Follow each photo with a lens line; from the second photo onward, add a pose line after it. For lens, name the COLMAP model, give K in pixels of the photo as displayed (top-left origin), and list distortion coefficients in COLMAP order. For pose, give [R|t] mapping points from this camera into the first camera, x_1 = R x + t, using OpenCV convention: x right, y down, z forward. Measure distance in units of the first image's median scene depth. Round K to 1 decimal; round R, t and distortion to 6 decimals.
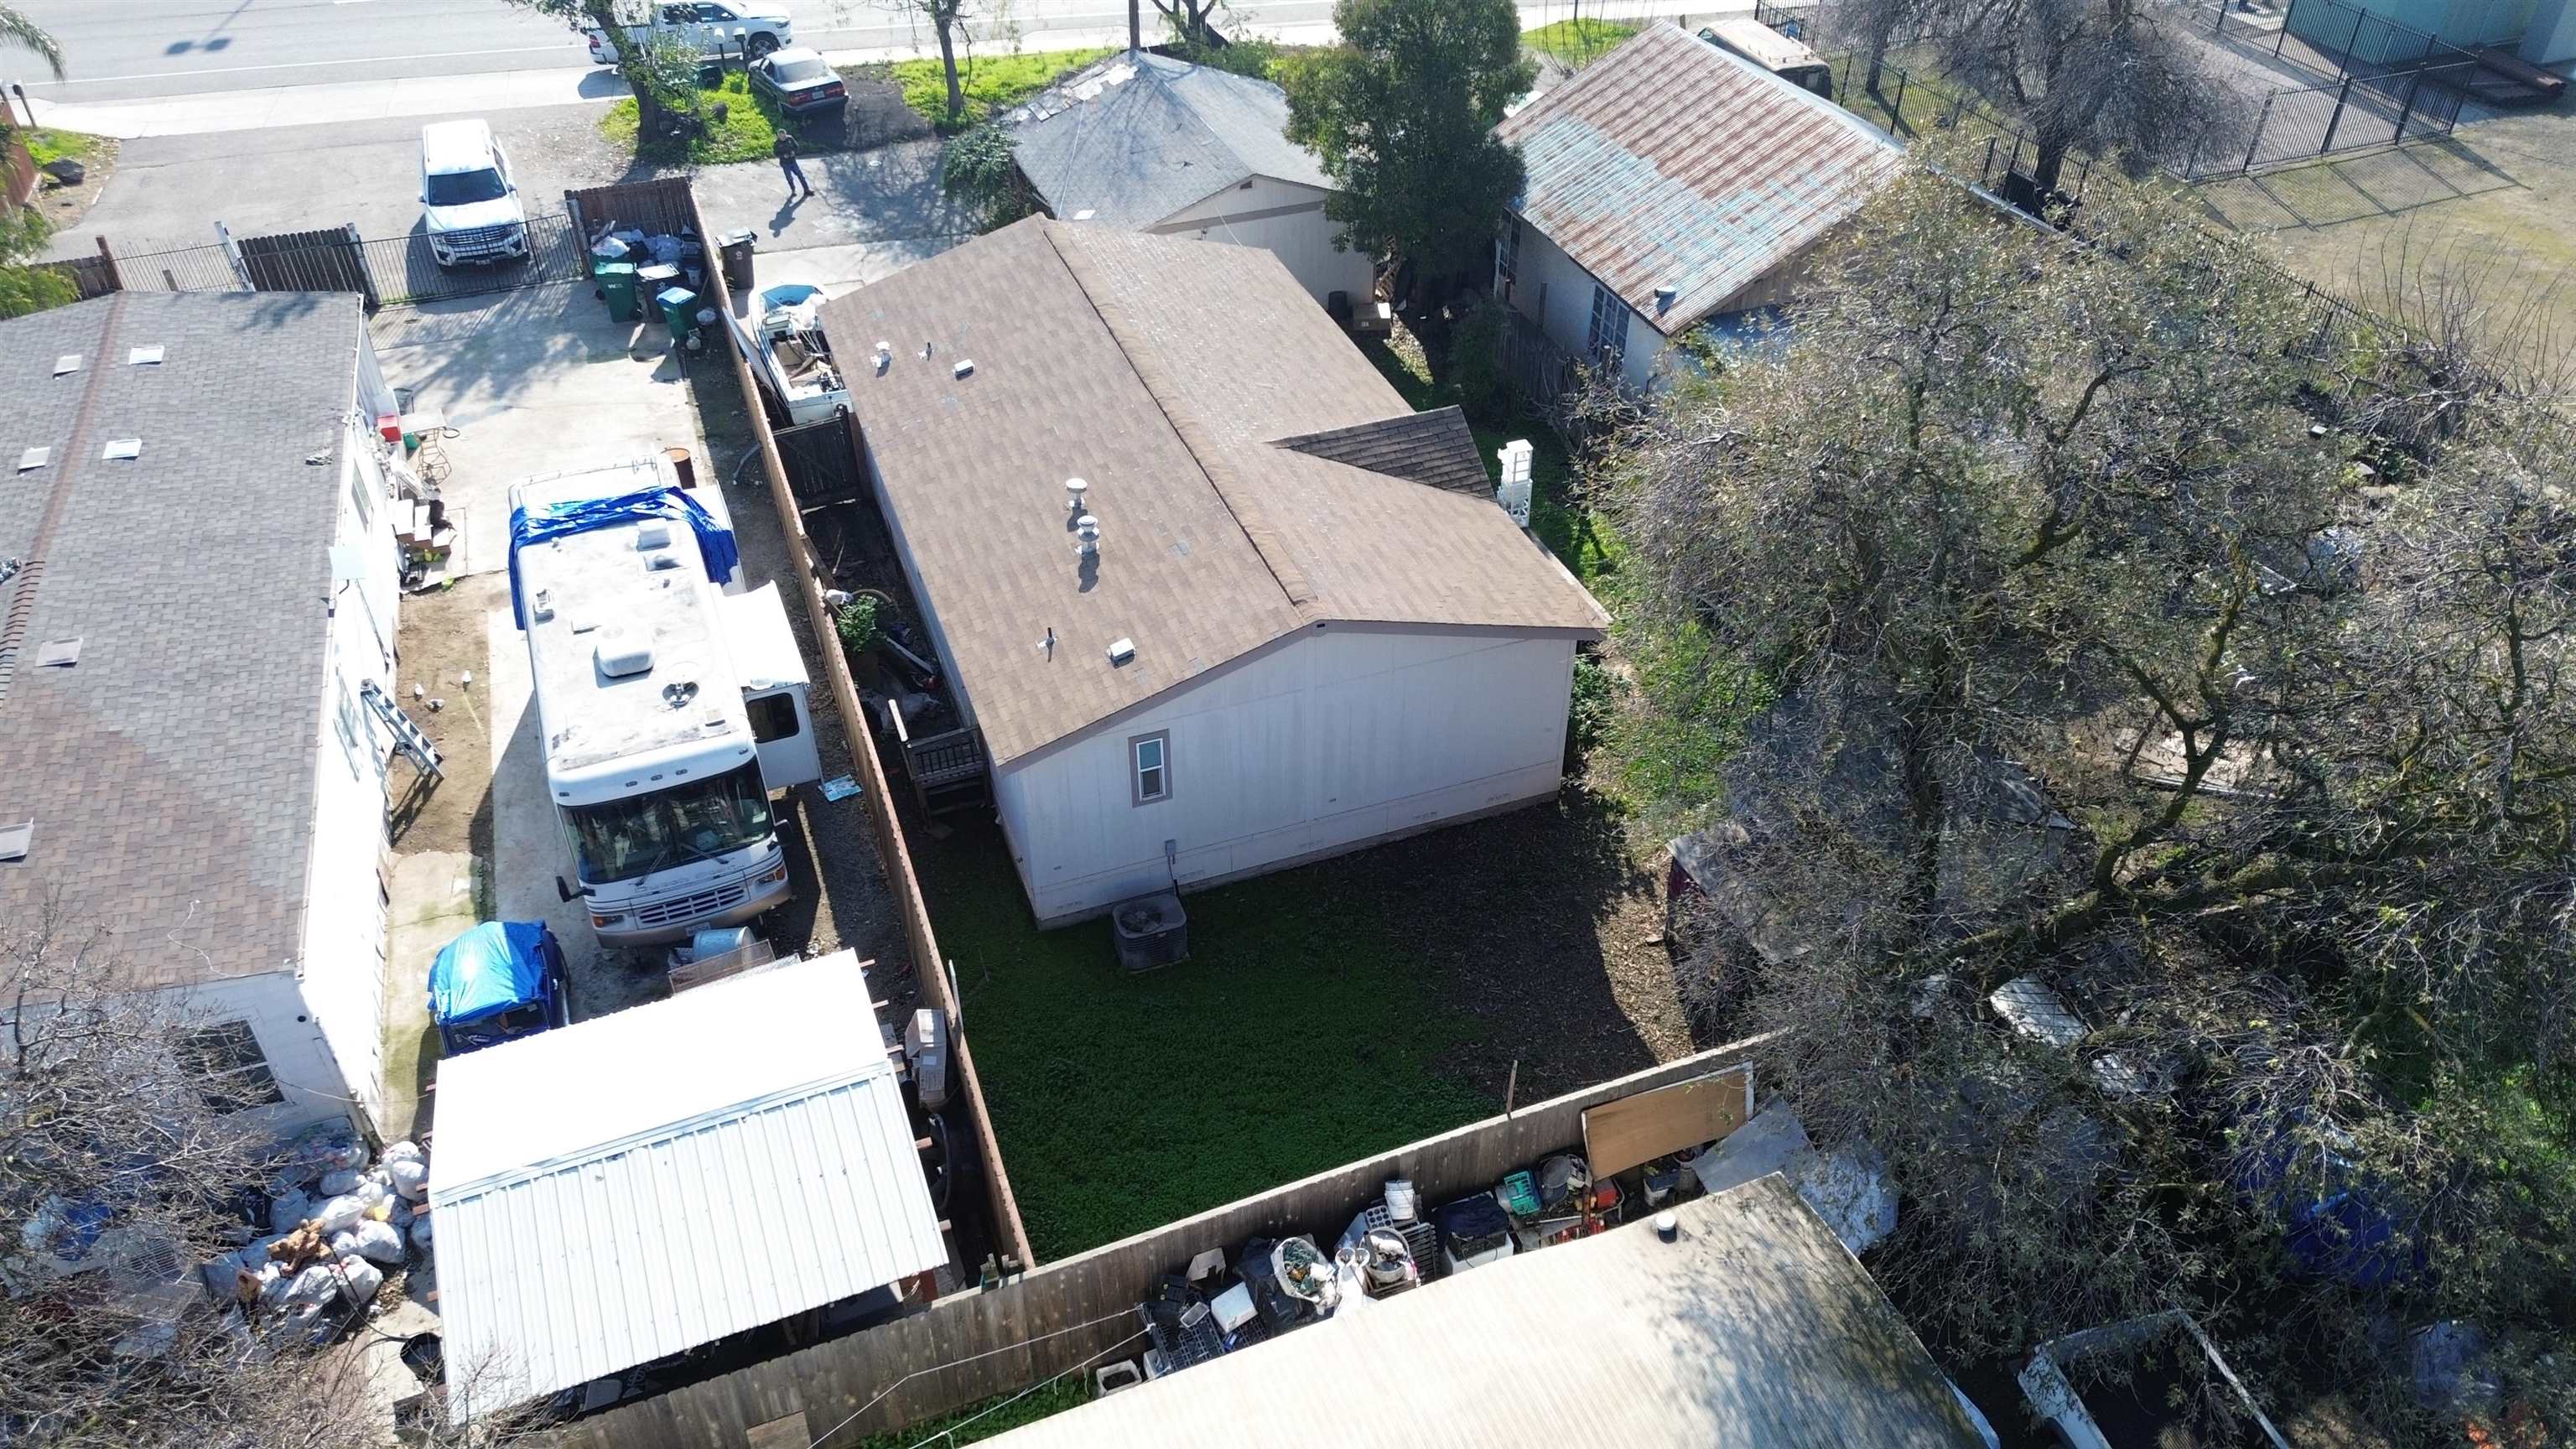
lens RADIAL K [[1824.2, 0, 1295.5], [0, 1824.2, 715.2], [0, 0, 1]] dist [0.047634, -0.032198]
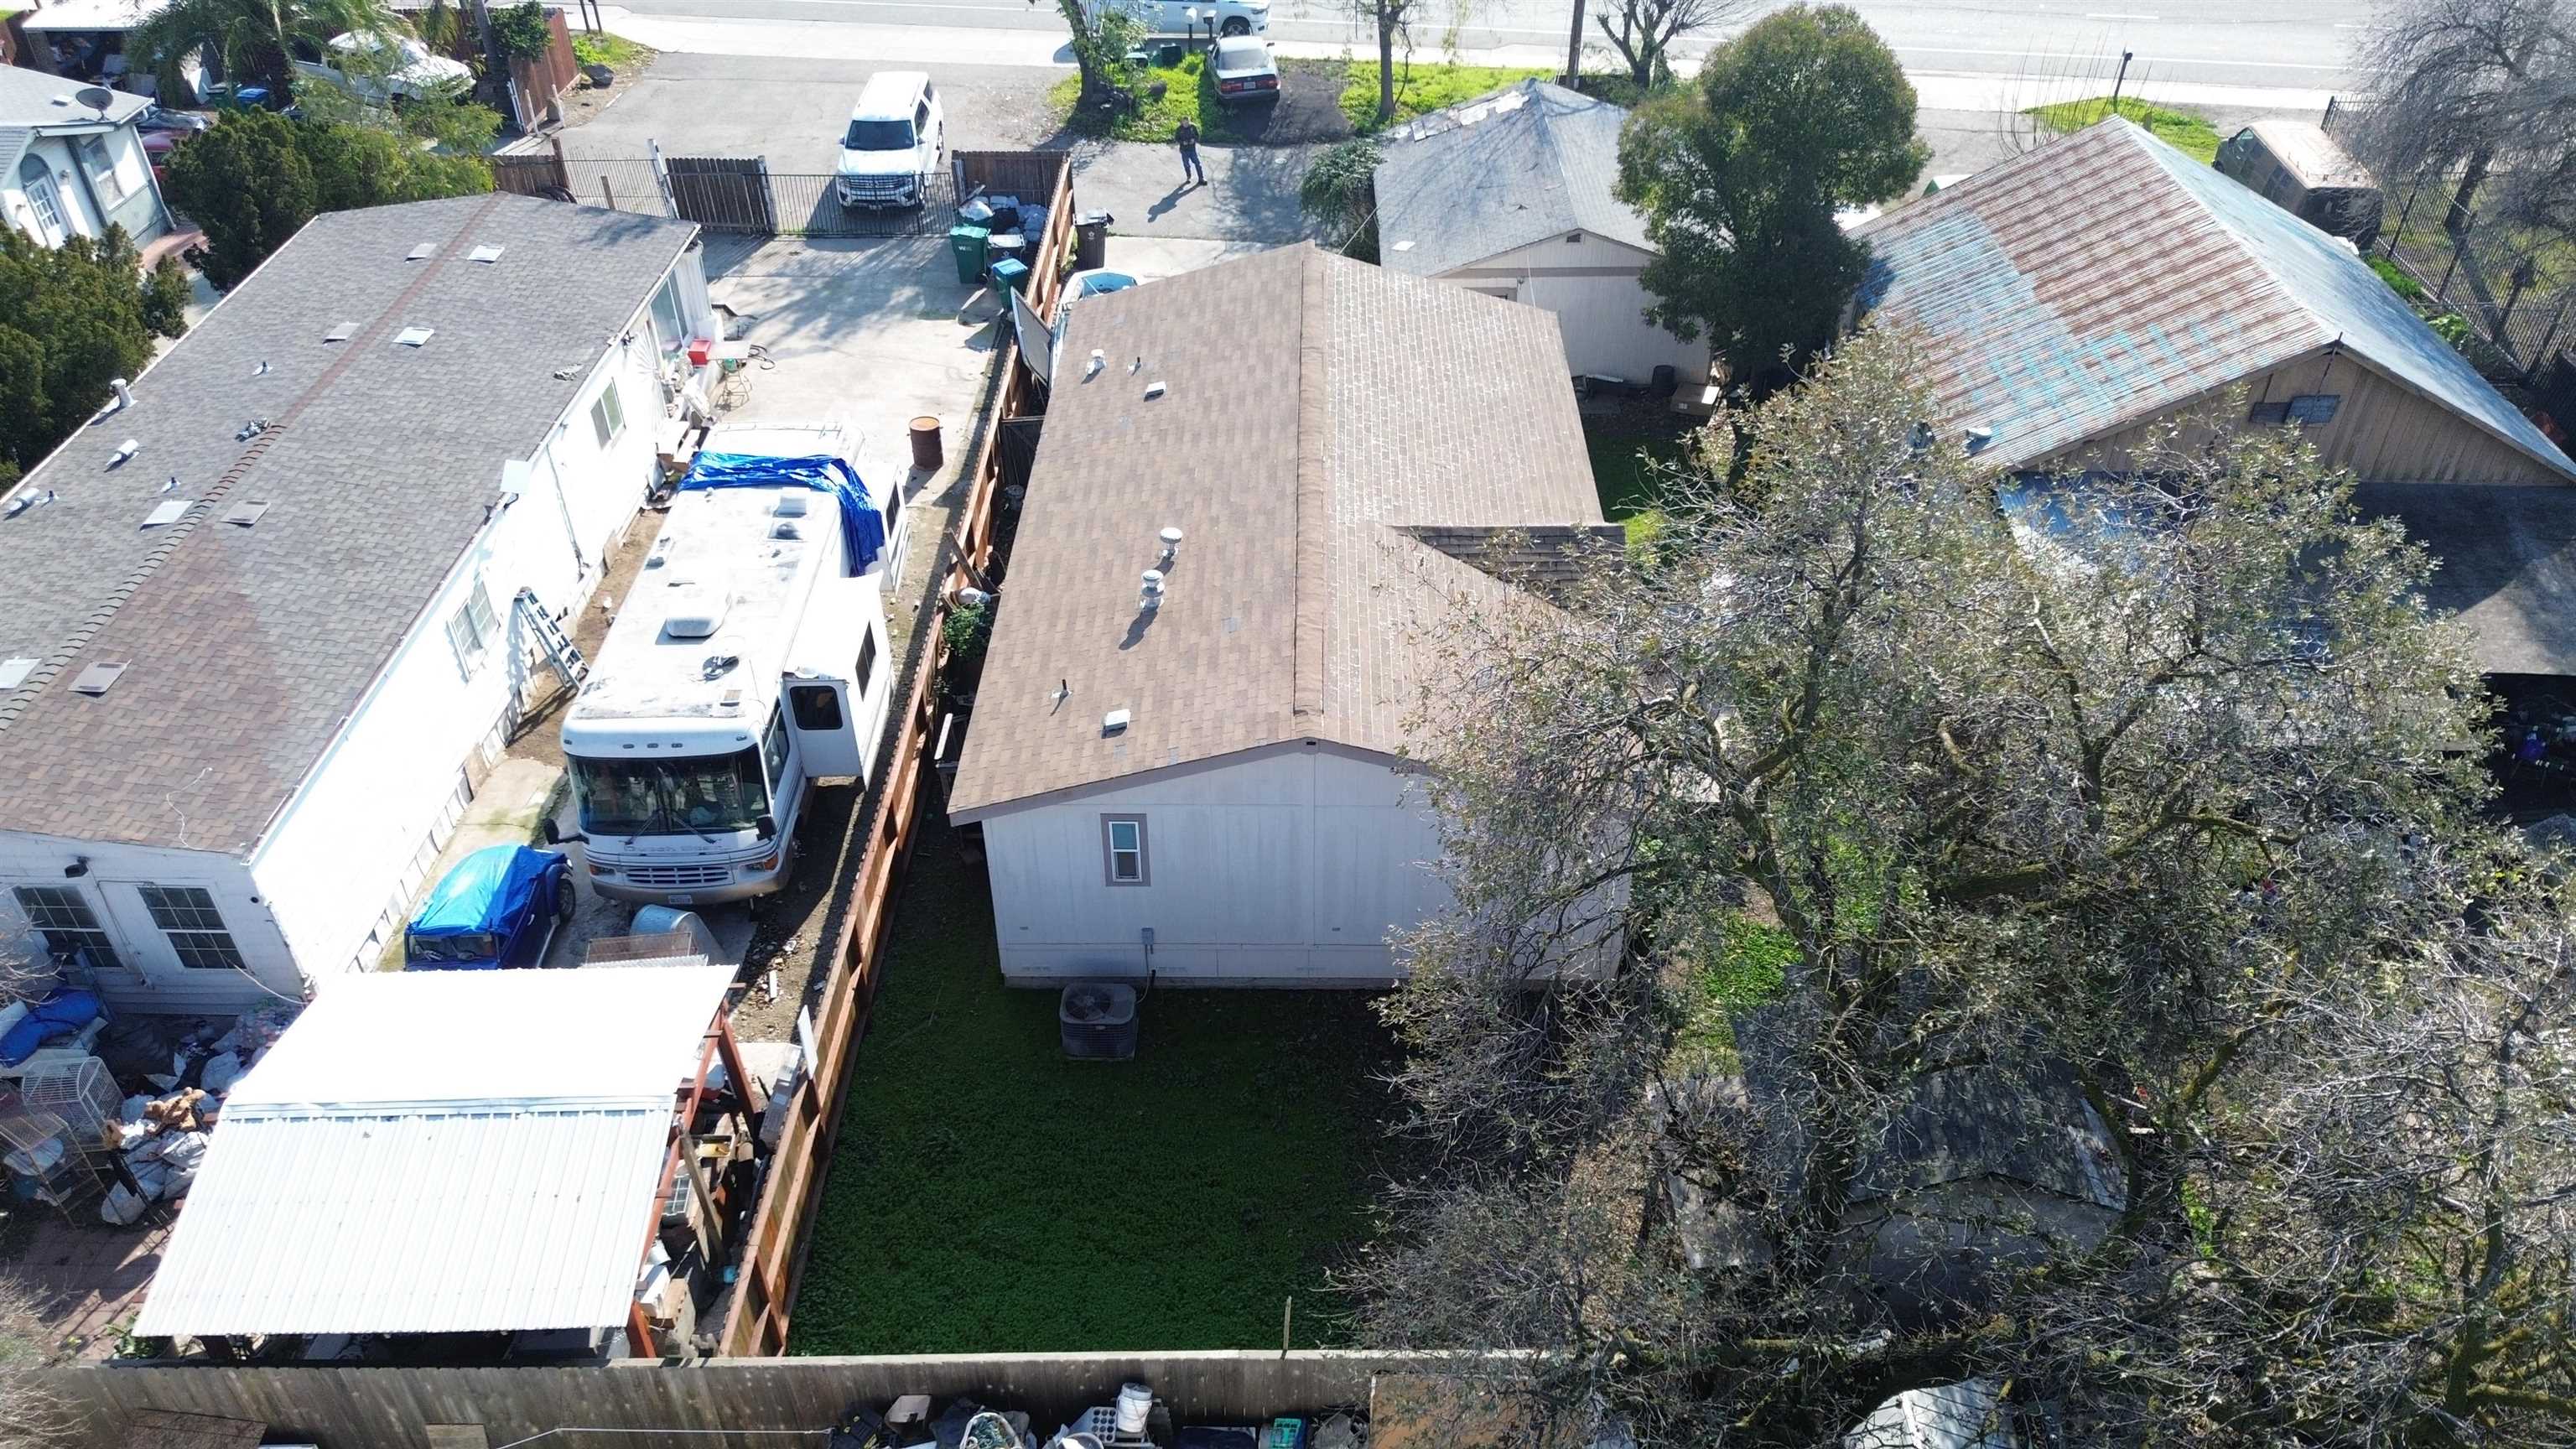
lens RADIAL K [[1824.2, 0, 1295.5], [0, 1824.2, 715.2], [0, 0, 1]] dist [0.047634, -0.032198]
pose [[0.931801, 0.219285, -0.289242, 0.166485], [-0.218527, 0.975191, 0.035337, -0.058903], [0.289816, 0.030280, 0.956603, 0.085692]]
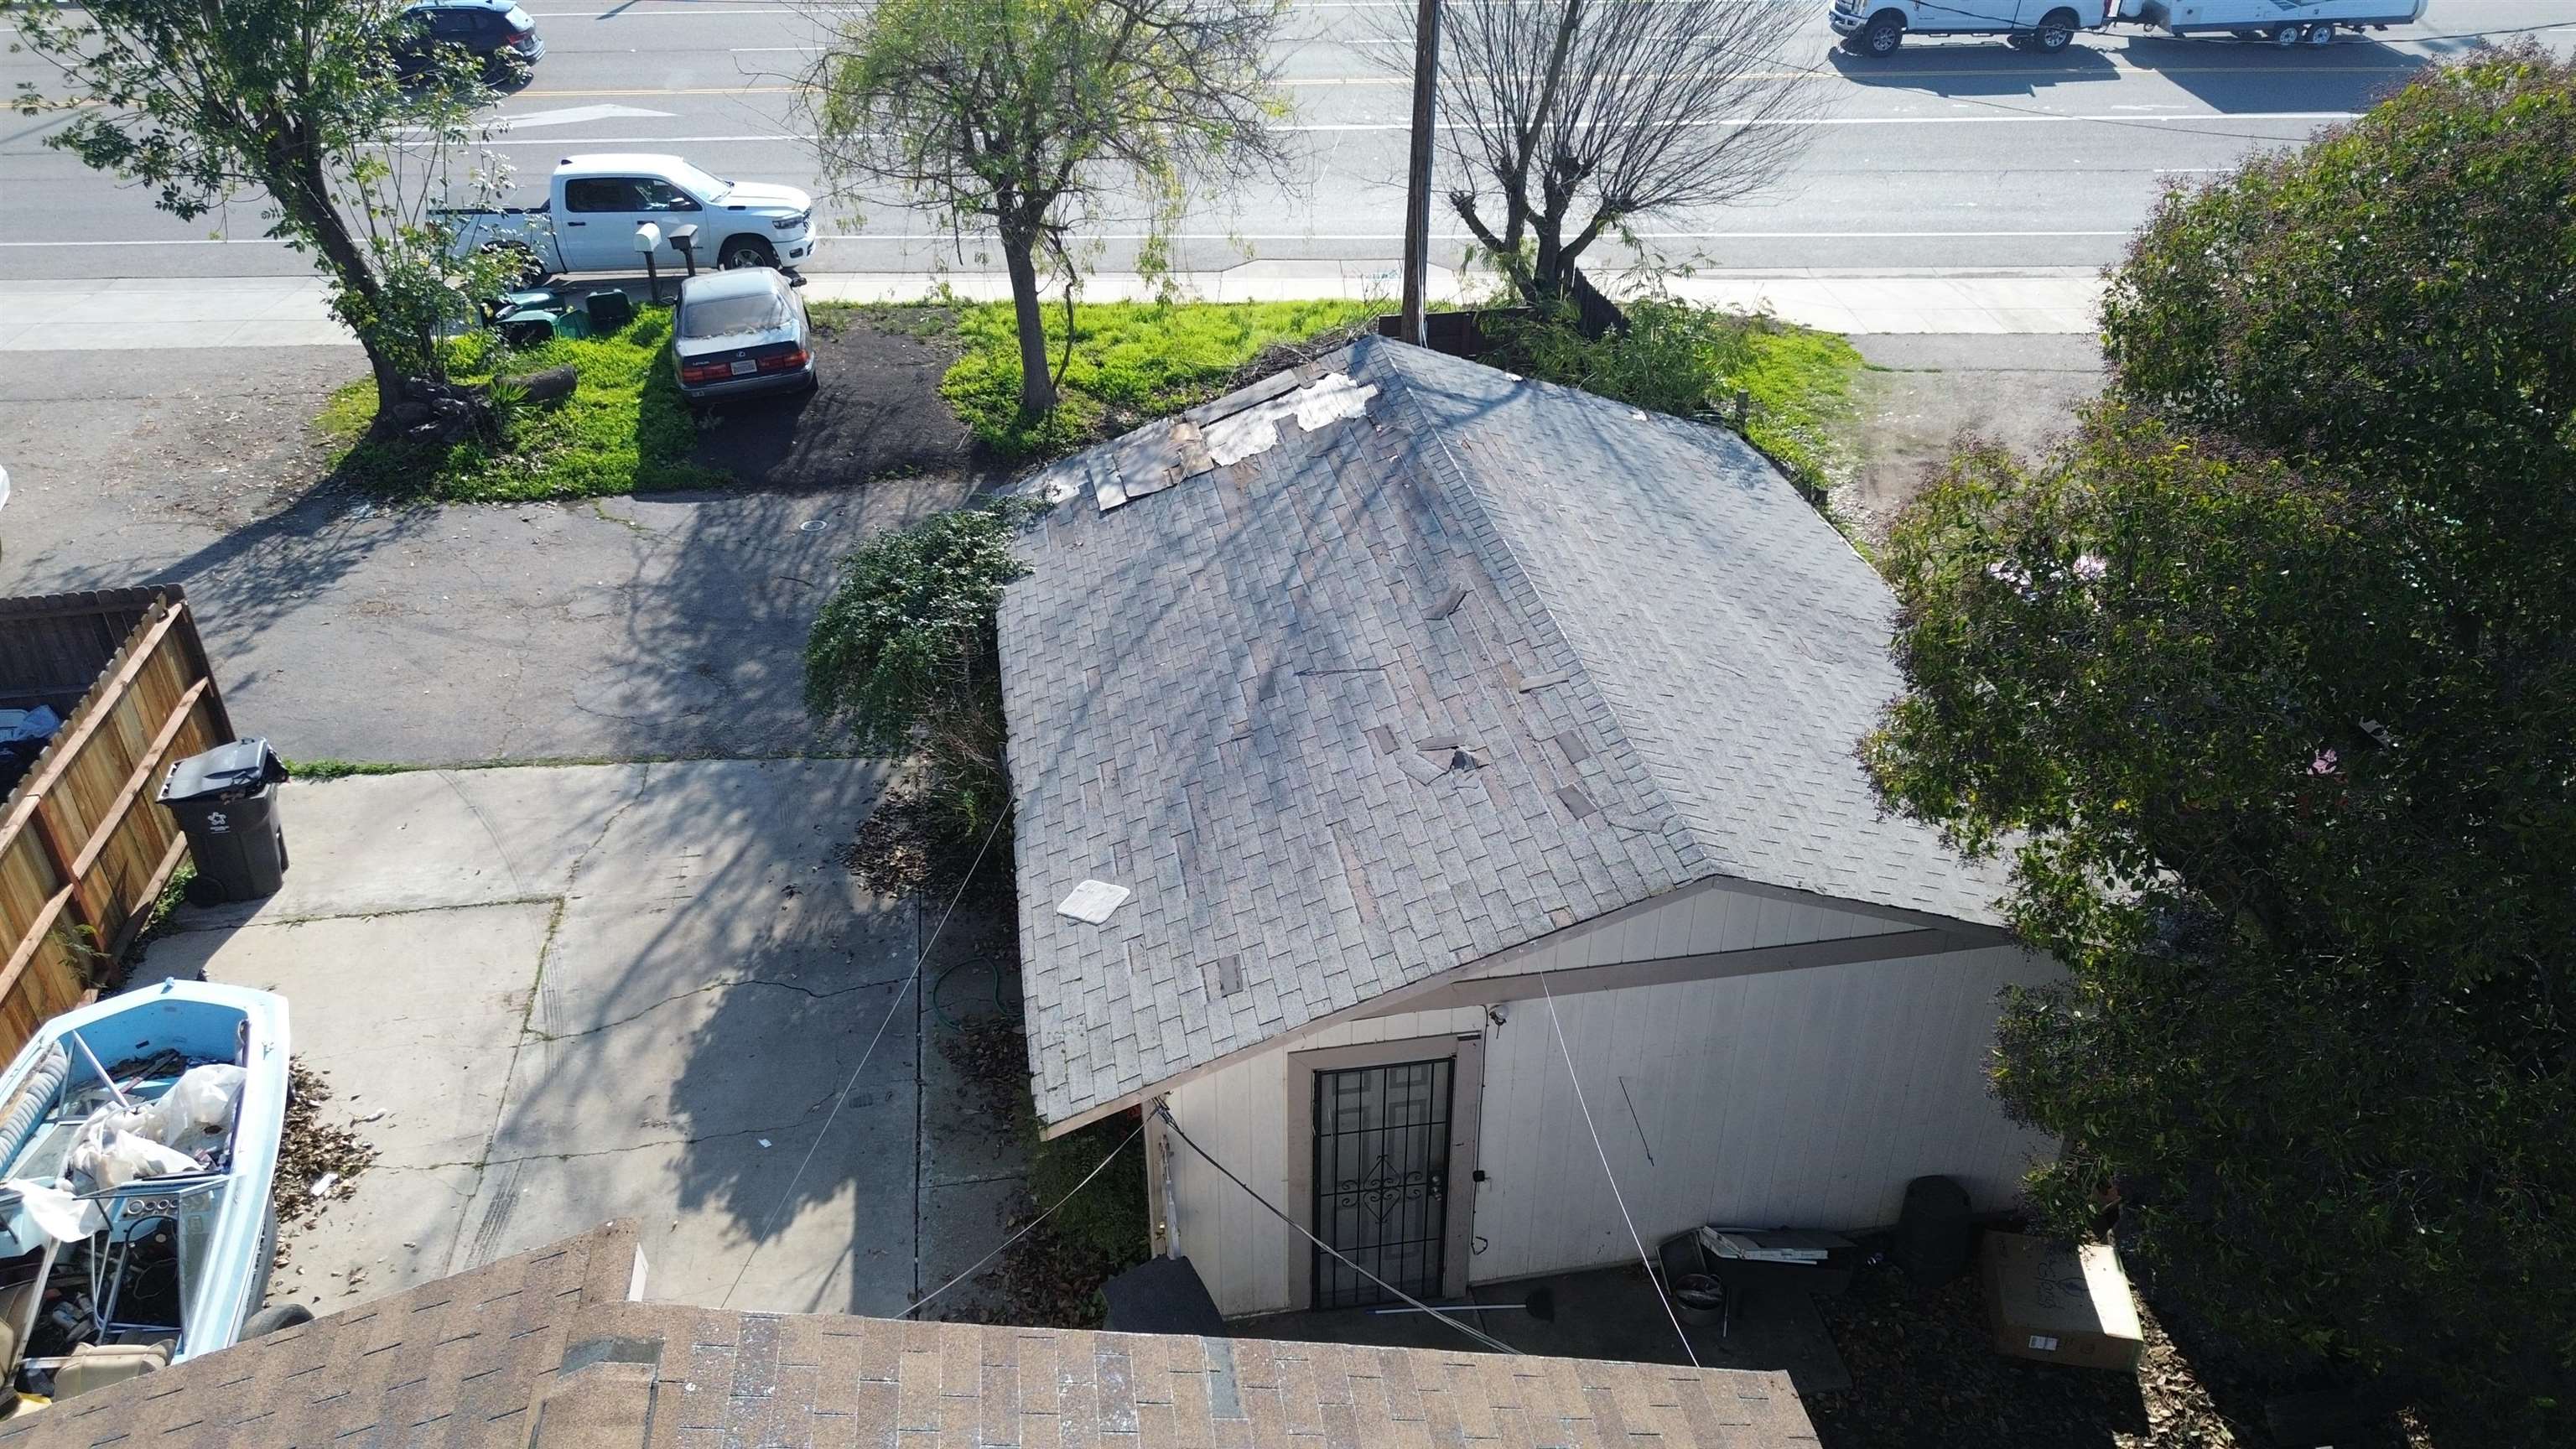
lens RADIAL K [[1824.2, 0, 1295.5], [0, 1824.2, 715.2], [0, 0, 1]] dist [0.047634, -0.032198]
pose [[0.980579, 0.102327, -0.167314, -0.039785], [-0.119555, 0.988141, -0.096348, -0.289009], [0.155471, 0.114480, 0.981185, 0.743766]]
